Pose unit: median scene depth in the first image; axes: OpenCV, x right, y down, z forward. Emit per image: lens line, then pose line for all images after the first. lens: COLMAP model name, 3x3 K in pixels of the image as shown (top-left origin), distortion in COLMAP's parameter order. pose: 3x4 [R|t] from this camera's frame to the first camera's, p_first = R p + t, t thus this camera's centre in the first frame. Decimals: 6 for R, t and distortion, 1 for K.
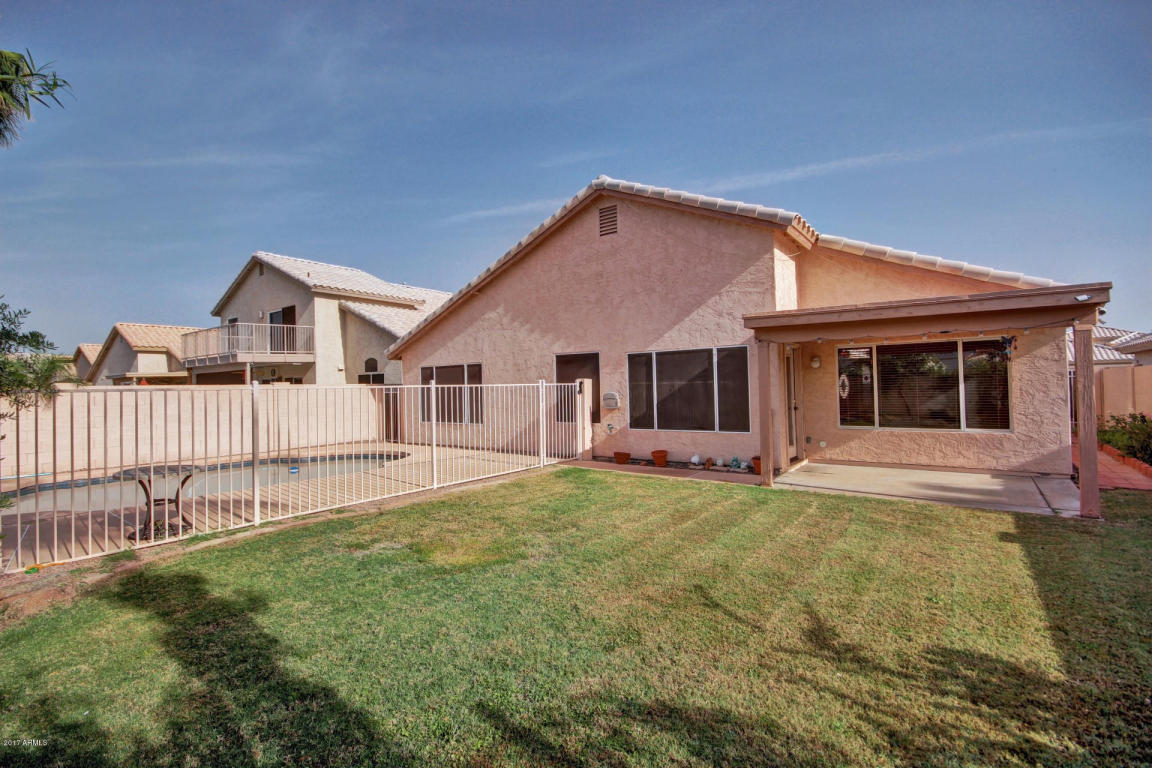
lens RADIAL K [[532.9, 0, 579.6], [0, 532.9, 378.0], [0, 0, 1]] dist [0.026435, 0.000551]
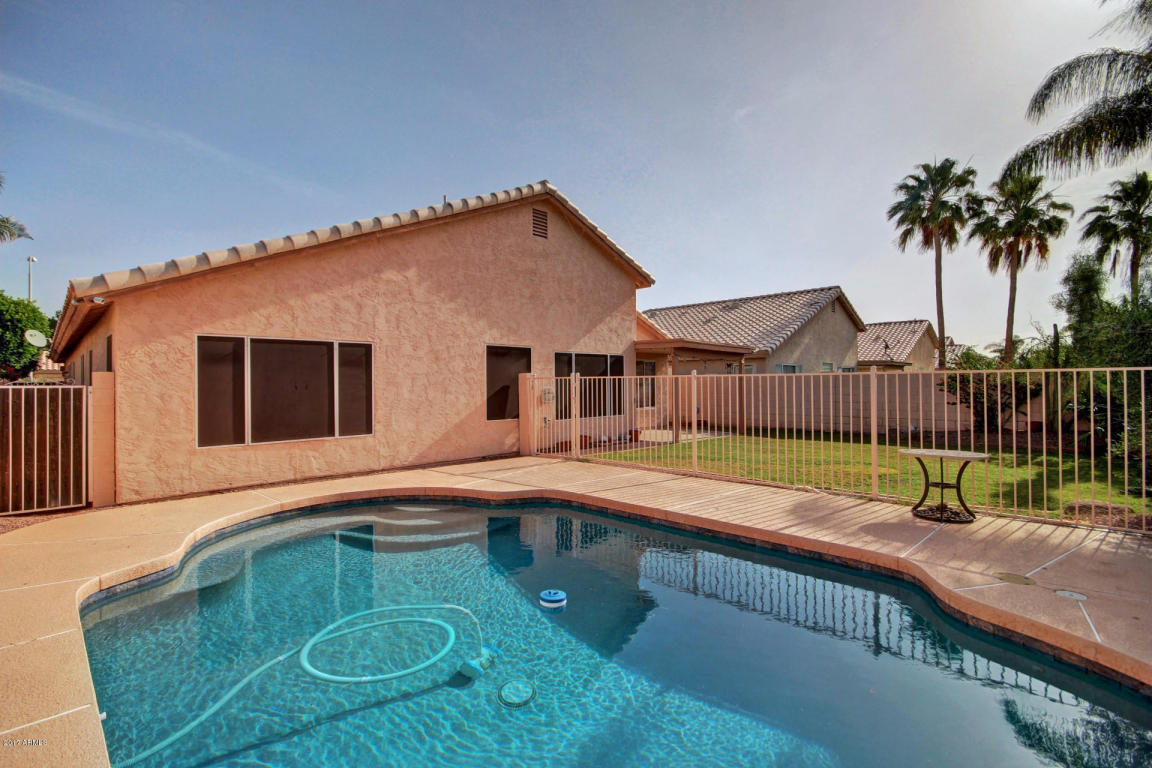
lens RADIAL K [[532.9, 0, 569.2], [0, 532.9, 380.8], [0, 0, 1]] dist [0.026435, 0.000551]
pose [[0.154344, 0.020681, 0.987801, -0.962114], [-0.017332, 0.999684, -0.018222, 0.032468], [-0.987865, -0.014309, 0.154653, 0.771977]]
